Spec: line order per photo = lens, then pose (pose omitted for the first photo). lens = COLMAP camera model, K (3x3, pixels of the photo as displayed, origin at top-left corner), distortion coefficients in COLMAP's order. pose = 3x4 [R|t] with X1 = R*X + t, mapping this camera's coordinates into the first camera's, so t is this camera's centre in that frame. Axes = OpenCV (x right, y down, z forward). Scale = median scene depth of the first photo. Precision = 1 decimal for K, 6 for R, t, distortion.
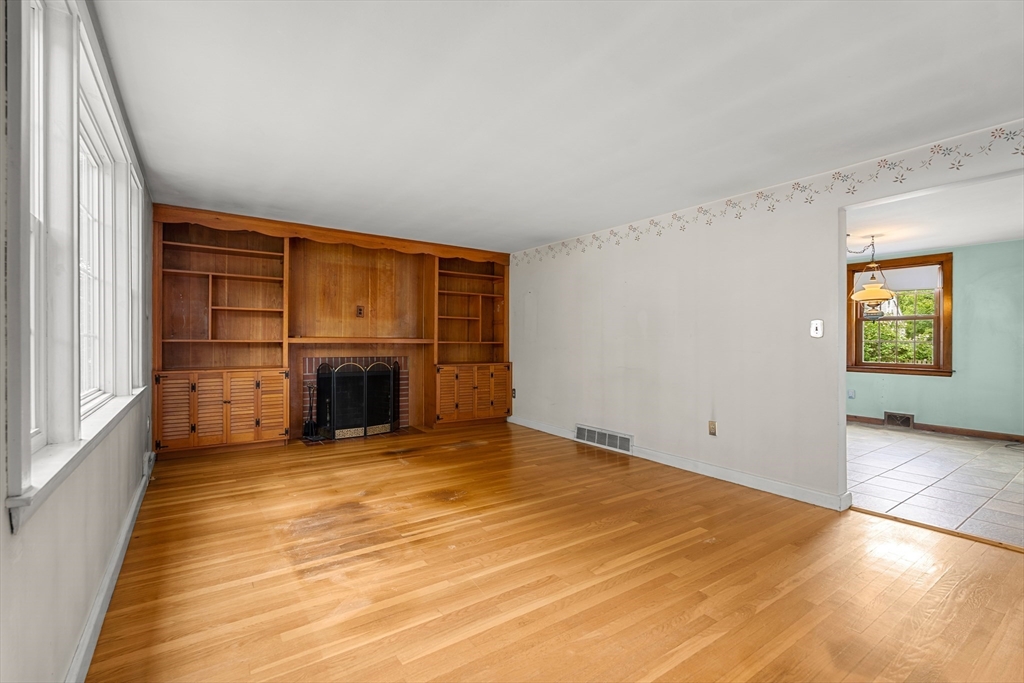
lens RADIAL K [[466.3, 0, 511.9], [0, 466.3, 343.7], [0, 0, 1]] dist [-0.001298, -0.001487]
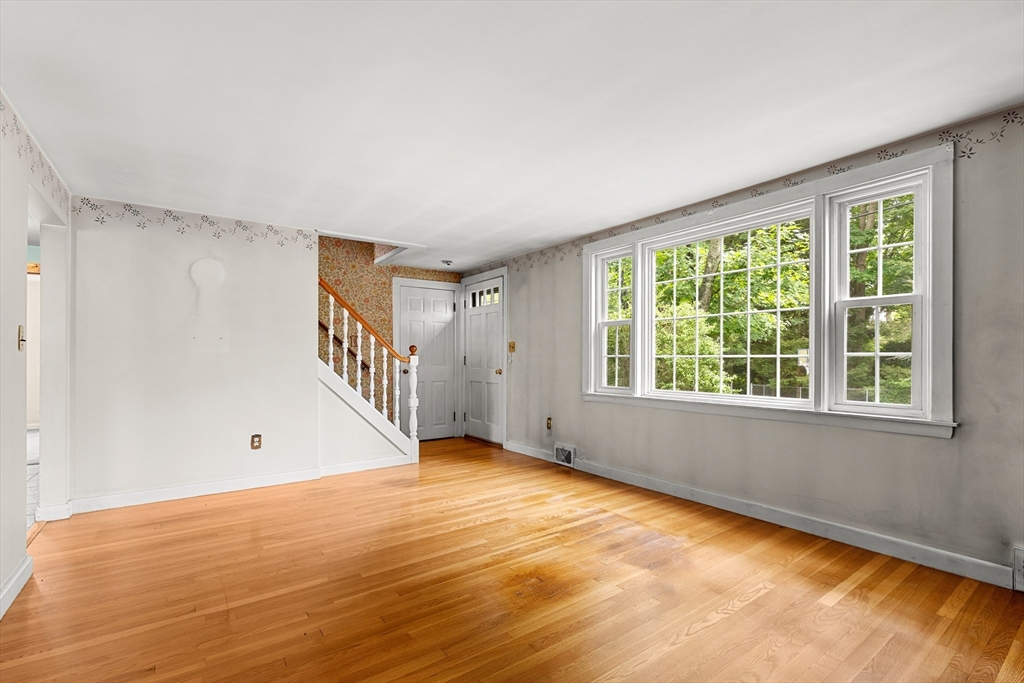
lens RADIAL K [[466.3, 0, 514.2], [0, 466.3, 351.4], [0, 0, 1]] dist [-0.001298, -0.001487]
pose [[-0.999865, -0.007733, -0.014465, -0.113069], [-0.007551, 0.999892, -0.012579, -0.009037], [0.014560, -0.012468, -0.999816, 2.242085]]
